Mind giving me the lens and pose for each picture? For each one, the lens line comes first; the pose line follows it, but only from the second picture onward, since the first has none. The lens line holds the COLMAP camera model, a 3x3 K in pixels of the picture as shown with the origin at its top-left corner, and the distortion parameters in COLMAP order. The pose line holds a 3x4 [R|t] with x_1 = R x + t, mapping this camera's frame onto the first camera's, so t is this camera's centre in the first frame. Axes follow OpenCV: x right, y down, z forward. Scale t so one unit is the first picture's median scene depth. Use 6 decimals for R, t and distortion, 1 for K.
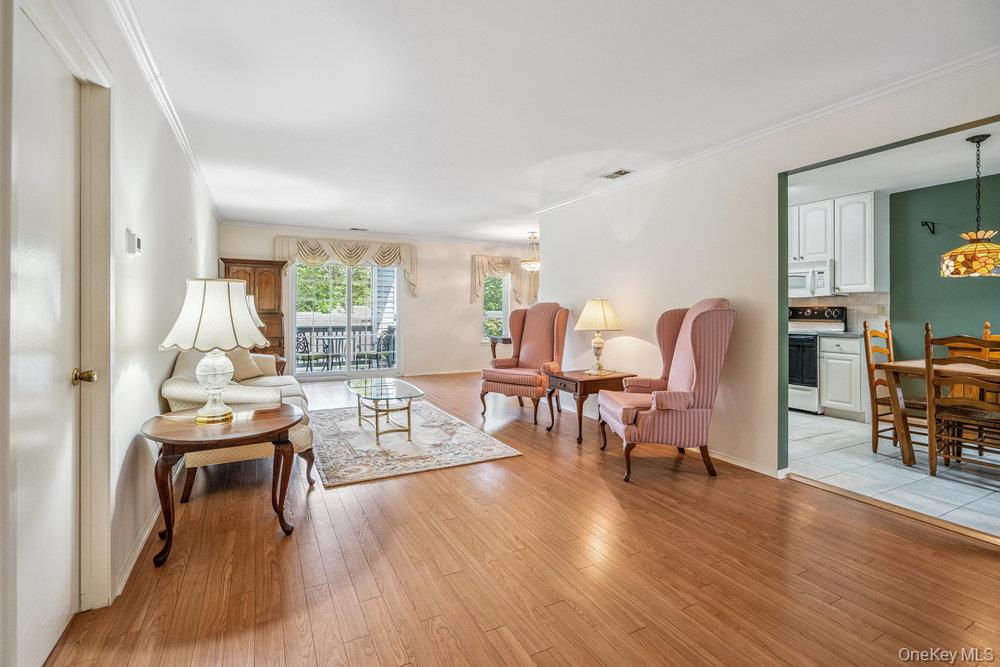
lens RADIAL K [[462.4, 0, 499.3], [0, 462.4, 306.8], [0, 0, 1]] dist [-0.018797, 0.012356]
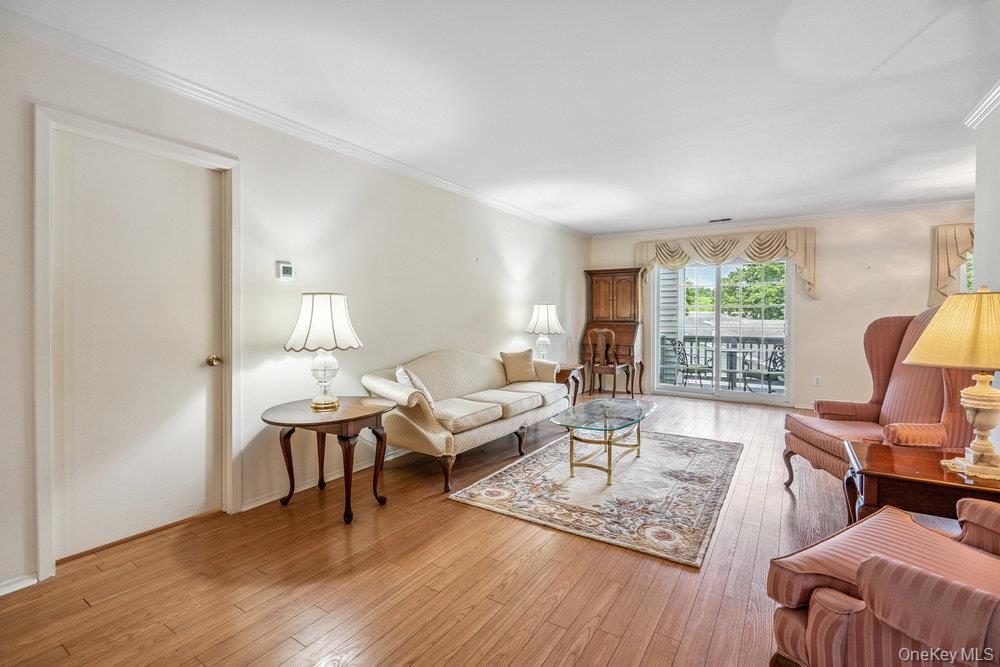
lens RADIAL K [[454.9, 0, 498.3], [0, 454.9, 320.7], [0, 0, 1]] dist [-0.001524, 0.000814]
pose [[0.490823, 0.004503, -0.871248, 0.300626], [0.006243, 0.999943, 0.008685, 0.002723], [0.871237, -0.009703, 0.490766, 0.359316]]
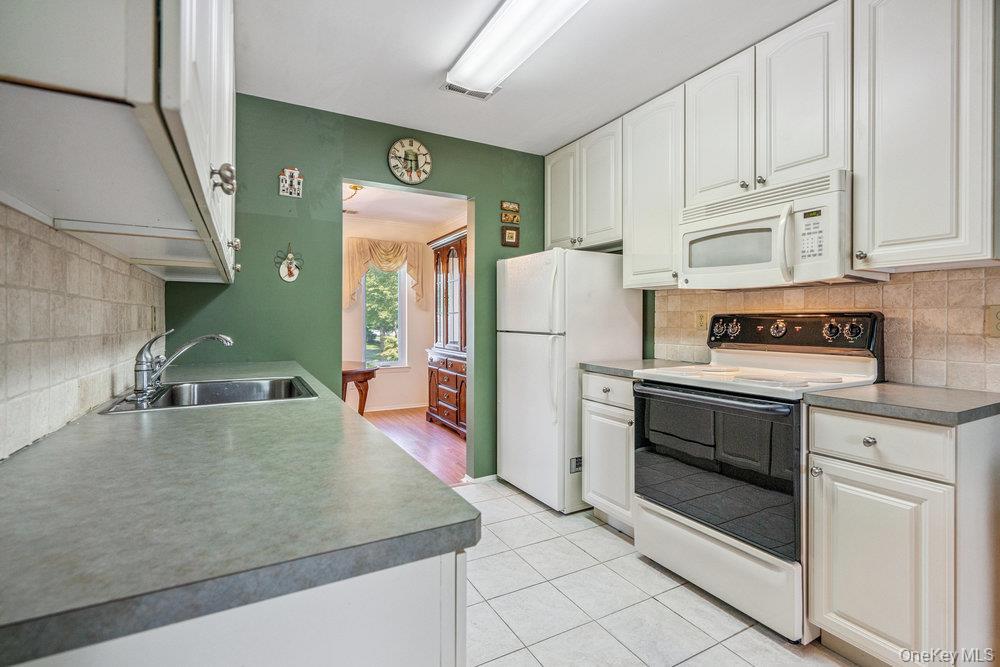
lens RADIAL K [[464.6, 0, 499.5], [0, 464.6, 319.6], [0, 0, 1]] dist [-0.001741, -0.000137]
pose [[0.999743, -0.001934, 0.022571, 0.457885], [0.001742, 0.999962, 0.008511, 0.002098], [-0.022587, -0.008469, 0.999709, 0.658081]]
